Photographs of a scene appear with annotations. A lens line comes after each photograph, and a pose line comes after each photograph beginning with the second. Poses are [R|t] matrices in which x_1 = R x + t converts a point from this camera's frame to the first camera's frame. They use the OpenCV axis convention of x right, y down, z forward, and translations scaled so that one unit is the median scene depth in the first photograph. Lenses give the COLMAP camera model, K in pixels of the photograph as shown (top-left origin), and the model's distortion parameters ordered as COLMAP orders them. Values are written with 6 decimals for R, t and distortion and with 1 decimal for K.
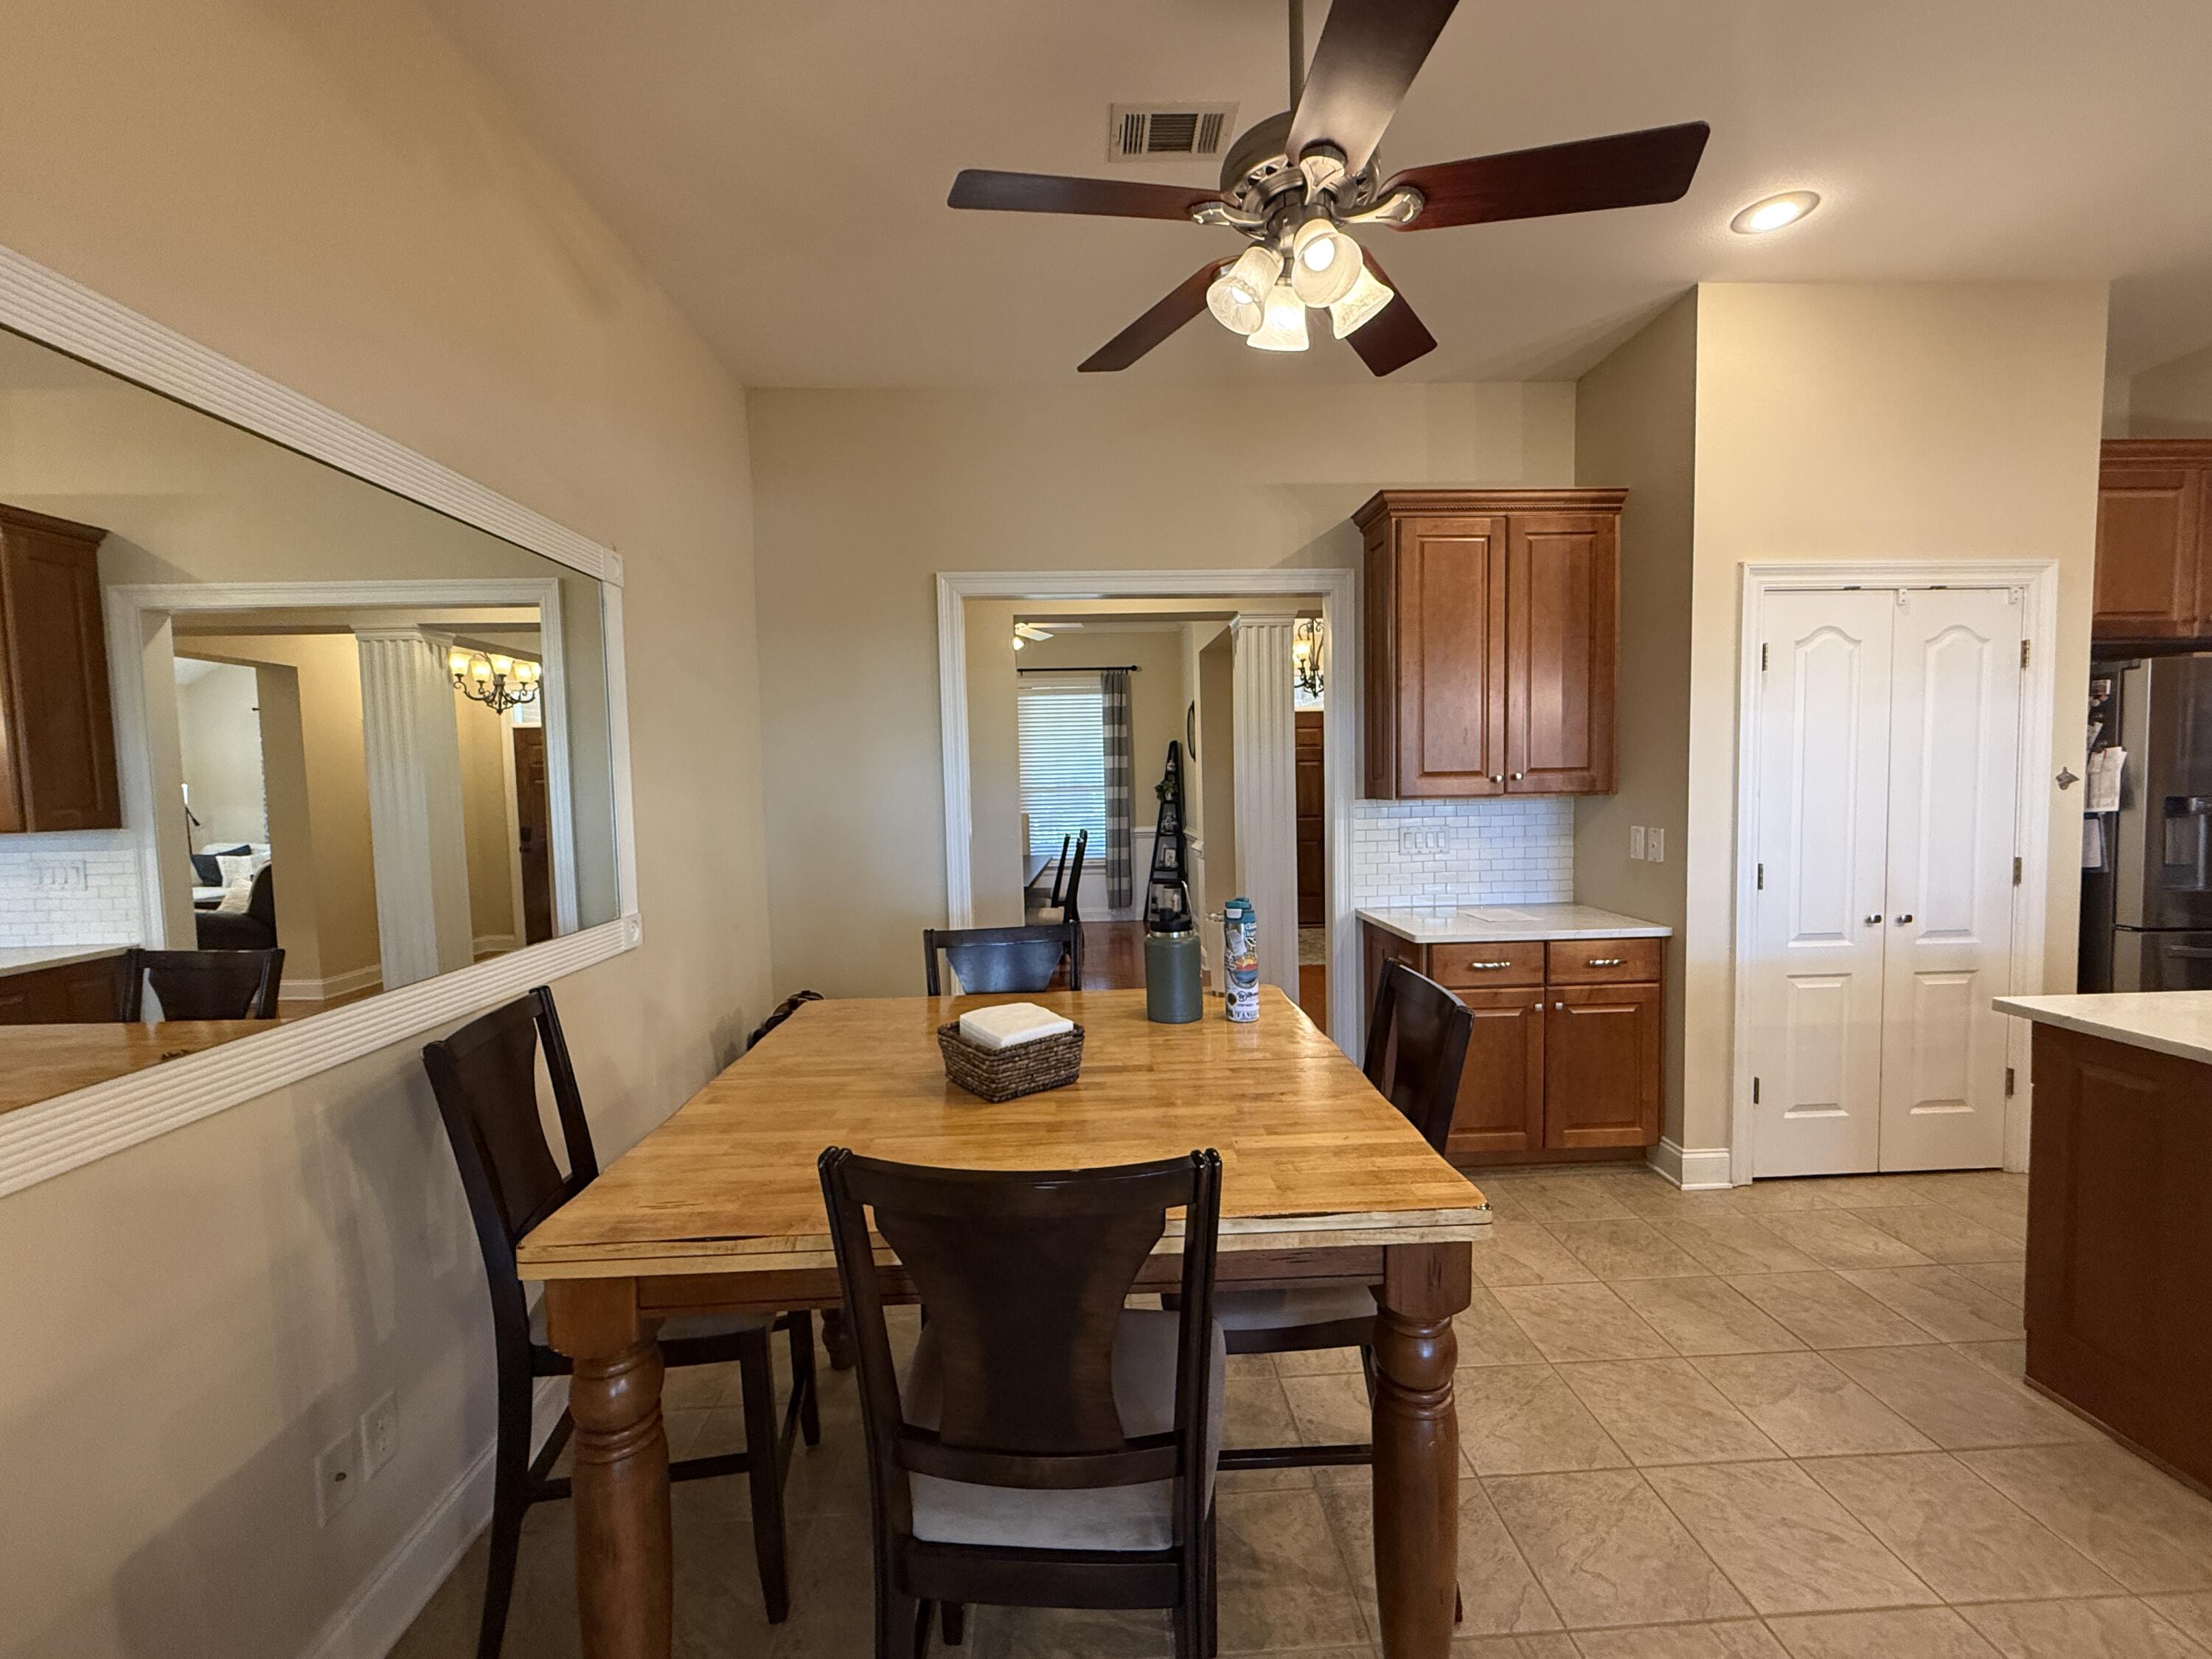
lens RADIAL K [[900.1, 0, 1104.7], [0, 900.1, 824.7], [0, 0, 1]] dist [-0.000122, 0.000326]
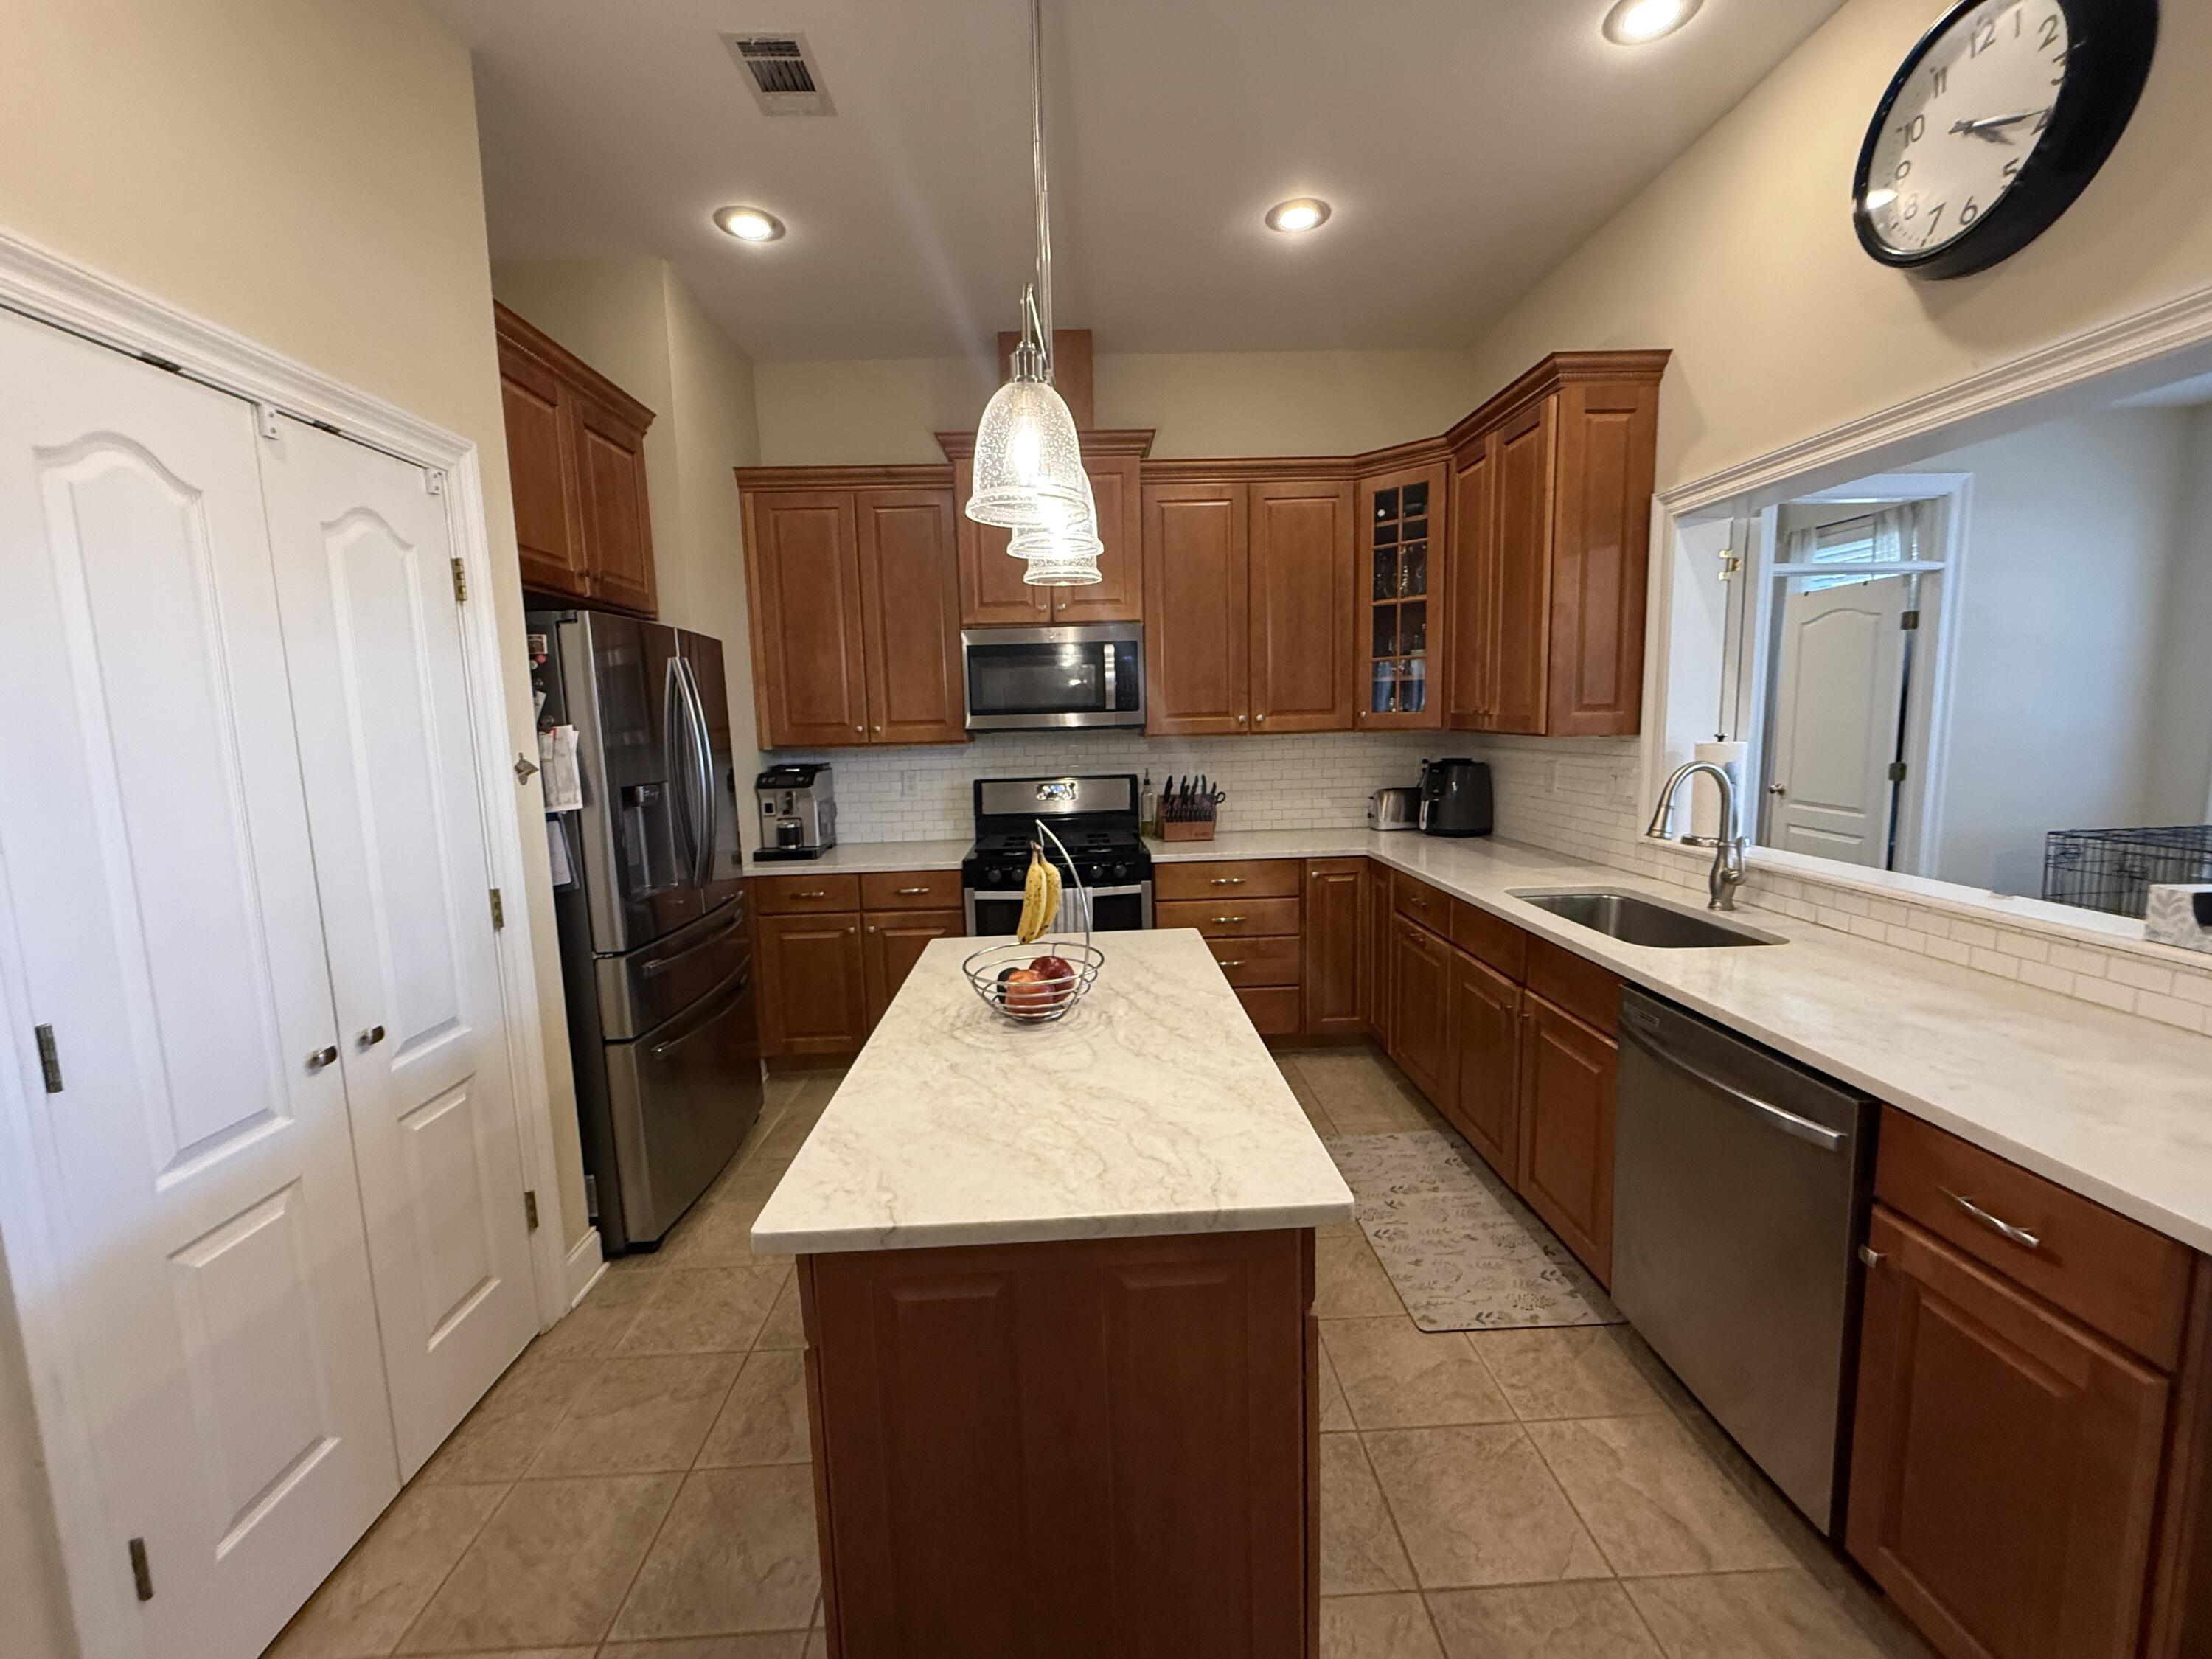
lens RADIAL K [[900.1, 0, 1107.5], [0, 900.1, 825.7], [0, 0, 1]] dist [-0.000122, 0.000326]
pose [[0.006323, -0.104234, 0.994533, 0.354921], [0.081946, 0.991262, 0.103370, -0.042134], [-0.996617, 0.080844, 0.014809, 0.528278]]
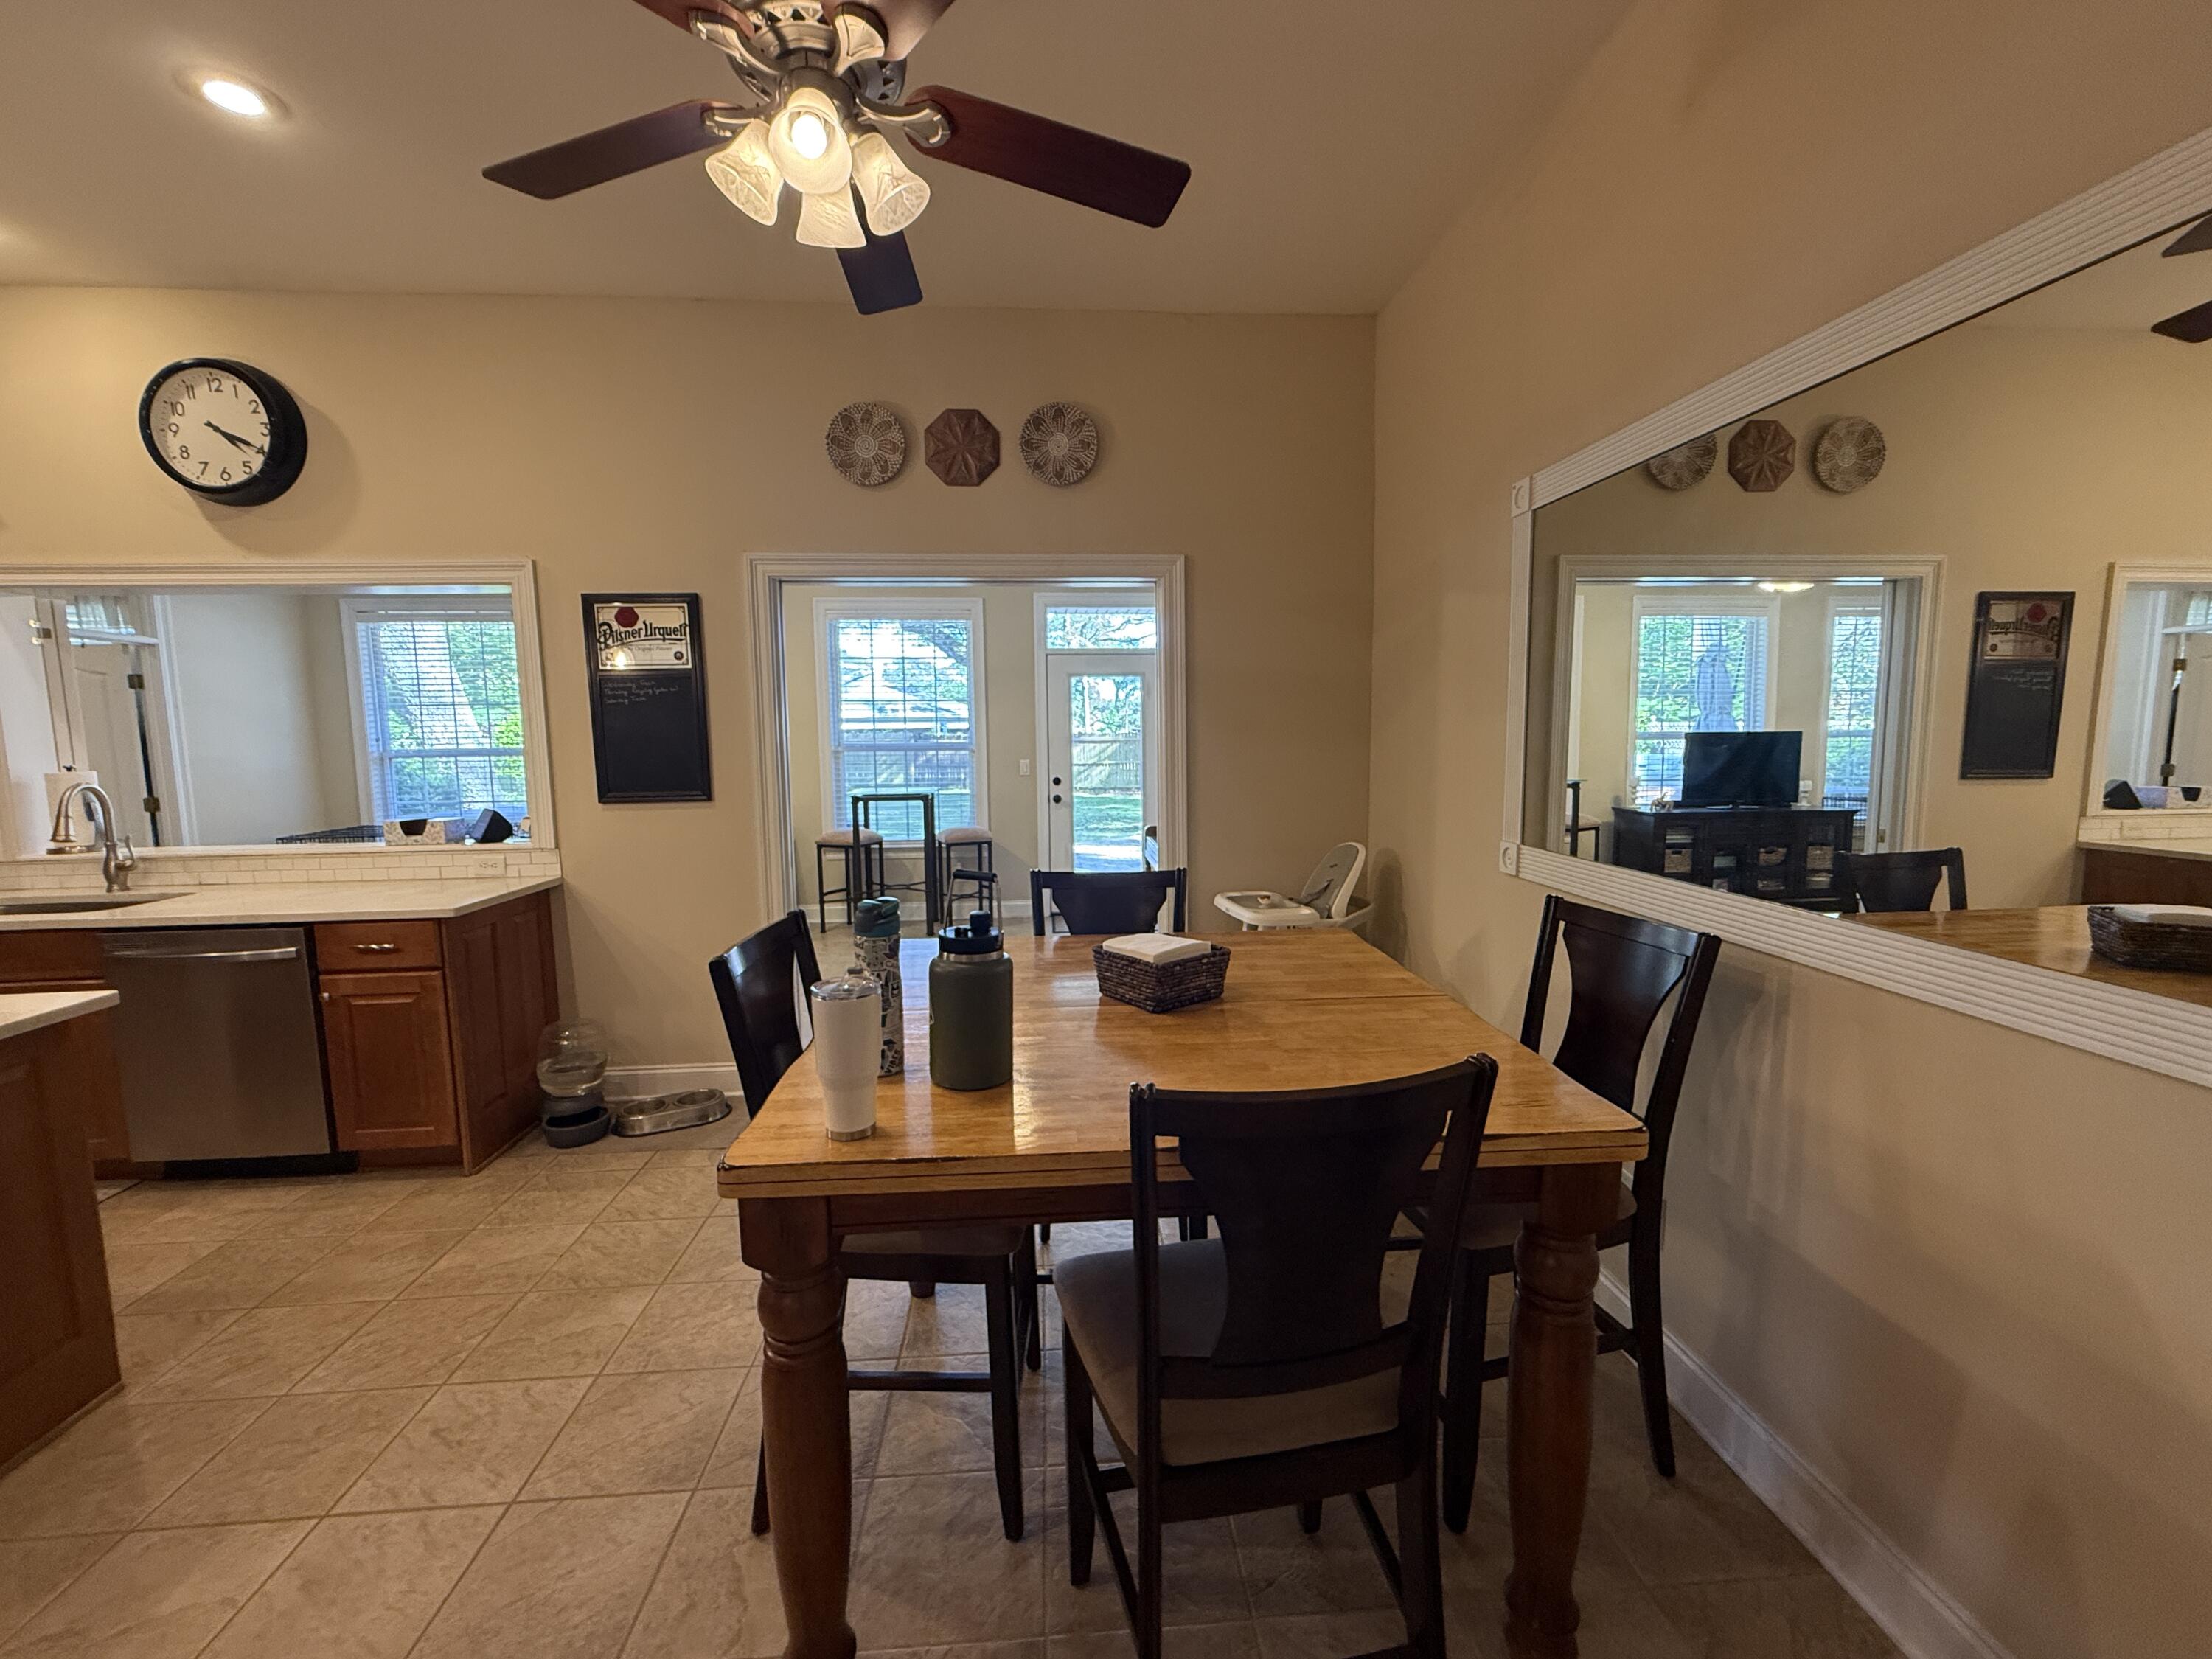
lens RADIAL K [[900.1, 0, 1104.8], [0, 900.1, 826.0], [0, 0, 1]] dist [-0.000122, 0.000326]
pose [[-0.998918, 0.038645, -0.025872, -0.008024], [0.033994, 0.986392, 0.160859, -0.053155], [0.031736, 0.159806, -0.986638, 1.084529]]
